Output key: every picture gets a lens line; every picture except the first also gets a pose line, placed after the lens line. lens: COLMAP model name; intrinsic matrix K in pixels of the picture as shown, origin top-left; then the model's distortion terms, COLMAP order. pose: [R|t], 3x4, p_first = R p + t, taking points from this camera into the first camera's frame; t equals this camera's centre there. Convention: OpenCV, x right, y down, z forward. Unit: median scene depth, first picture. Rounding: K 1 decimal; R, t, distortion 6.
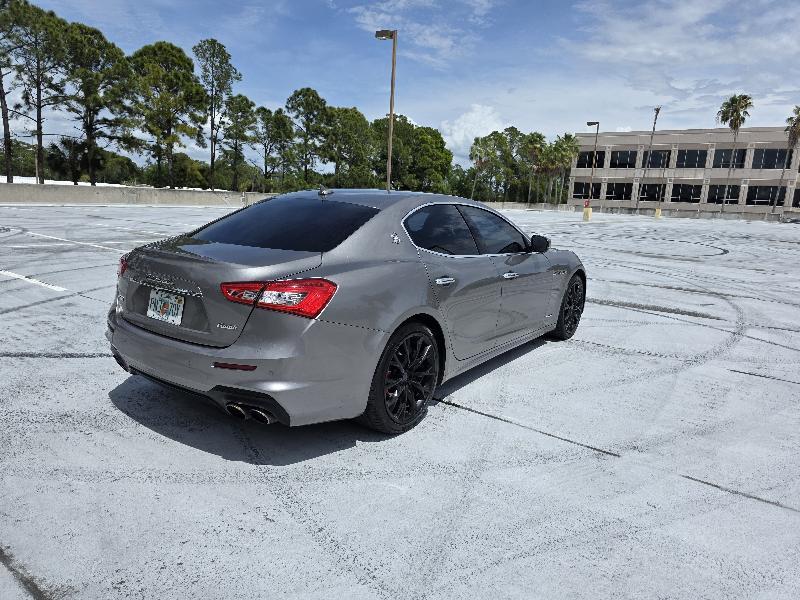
lens RADIAL K [[539.9, 0, 406.7], [0, 539.9, 296.1], [0, 0, 1]] dist [0.062771, -0.057393]
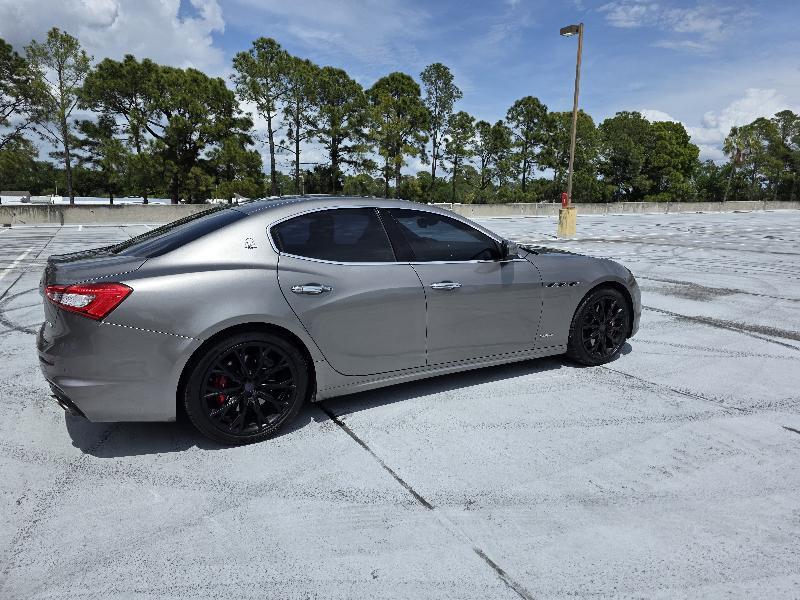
lens RADIAL K [[539.9, 0, 406.7], [0, 539.9, 296.1], [0, 0, 1]] dist [0.062771, -0.057393]
pose [[0.909810, 0.028318, -0.414058, 0.040626], [-0.035513, 0.999322, -0.009688, -0.000872], [0.413503, 0.023519, 0.910199, 0.014294]]
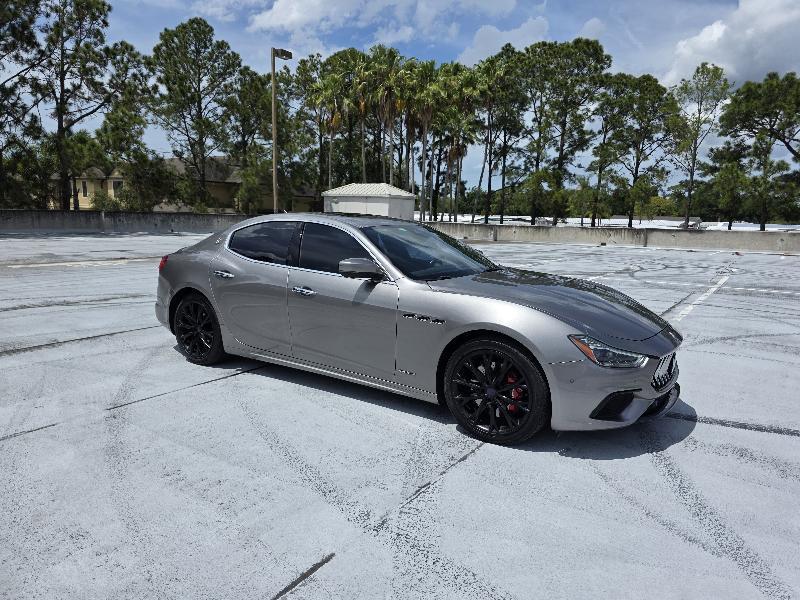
lens RADIAL K [[541.0, 0, 401.2], [0, 541.0, 296.8], [0, 0, 1]] dist [0.061177, -0.054561]
pose [[0.016822, 0.101010, -0.994743, 0.097094], [-0.204820, 0.974134, 0.095454, -0.013108], [0.978655, 0.202138, 0.037076, 0.093152]]
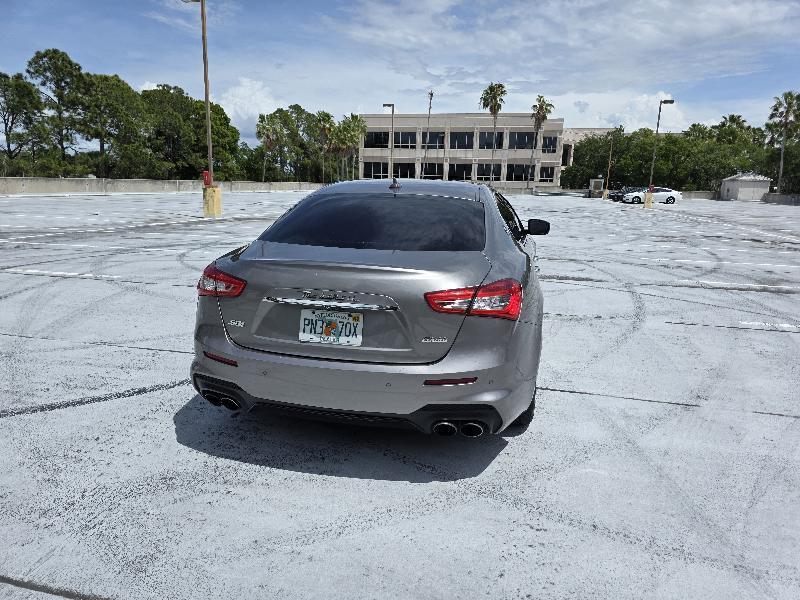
lens RADIAL K [[538.3, 0, 407.0], [0, 538.3, 302.4], [0, 0, 1]] dist [0.070759, -0.065508]
pose [[0.923789, -0.104725, 0.368302, -0.035719], [0.087103, 0.994128, 0.064203, -0.003542], [-0.372863, -0.027230, 0.927487, 0.009001]]
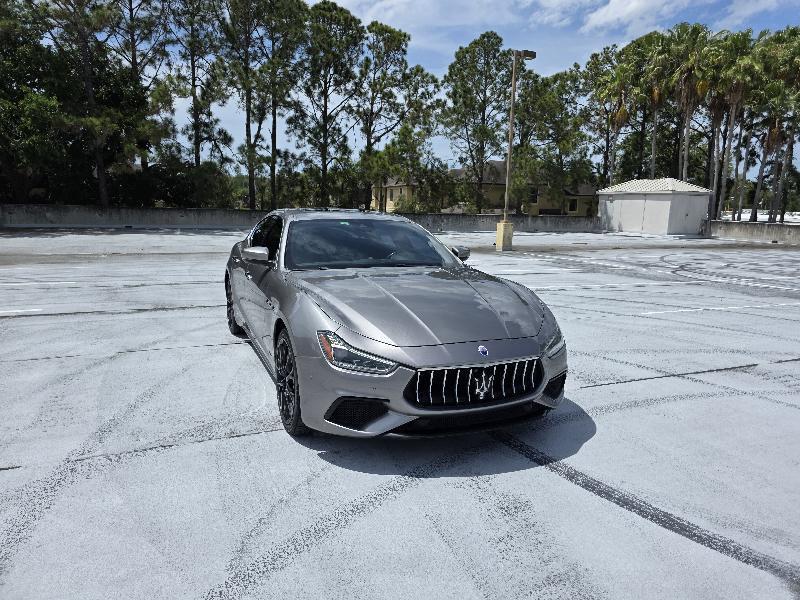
lens RADIAL K [[531.9, 0, 400.0], [0, 531.9, 300.0], [0, 0, 1]] dist [0.061200, -0.056030]
pose [[-0.517273, 0.085017, -0.851587, 0.081217], [-0.200689, 0.955258, 0.217270, -0.024521], [0.831957, 0.283292, -0.477067, 0.149003]]
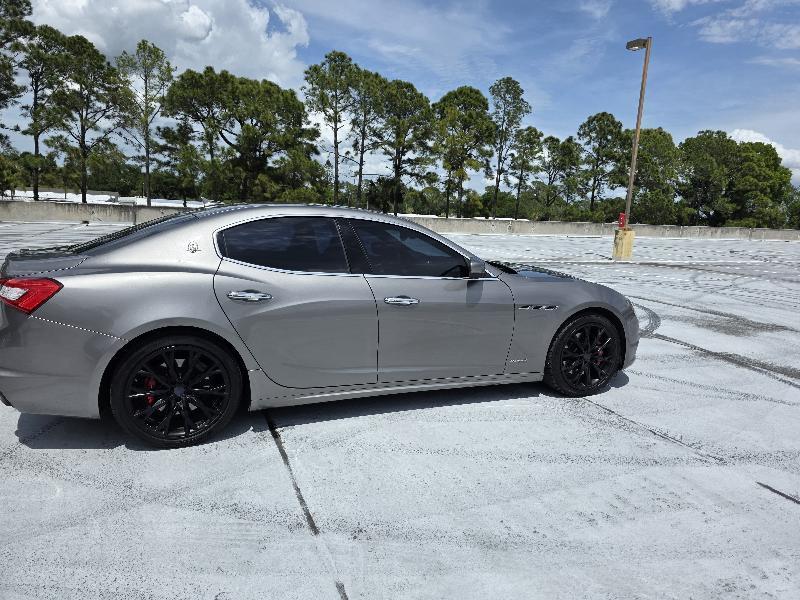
lens RADIAL K [[545.7, 0, 404.4], [0, 545.7, 294.6], [0, 0, 1]] dist [0.062142, -0.056880]
pose [[0.851000, 0.069769, -0.520511, 0.052259], [-0.099317, 0.994631, -0.029058, -0.001987], [0.515689, 0.076424, 0.853360, 0.022257]]
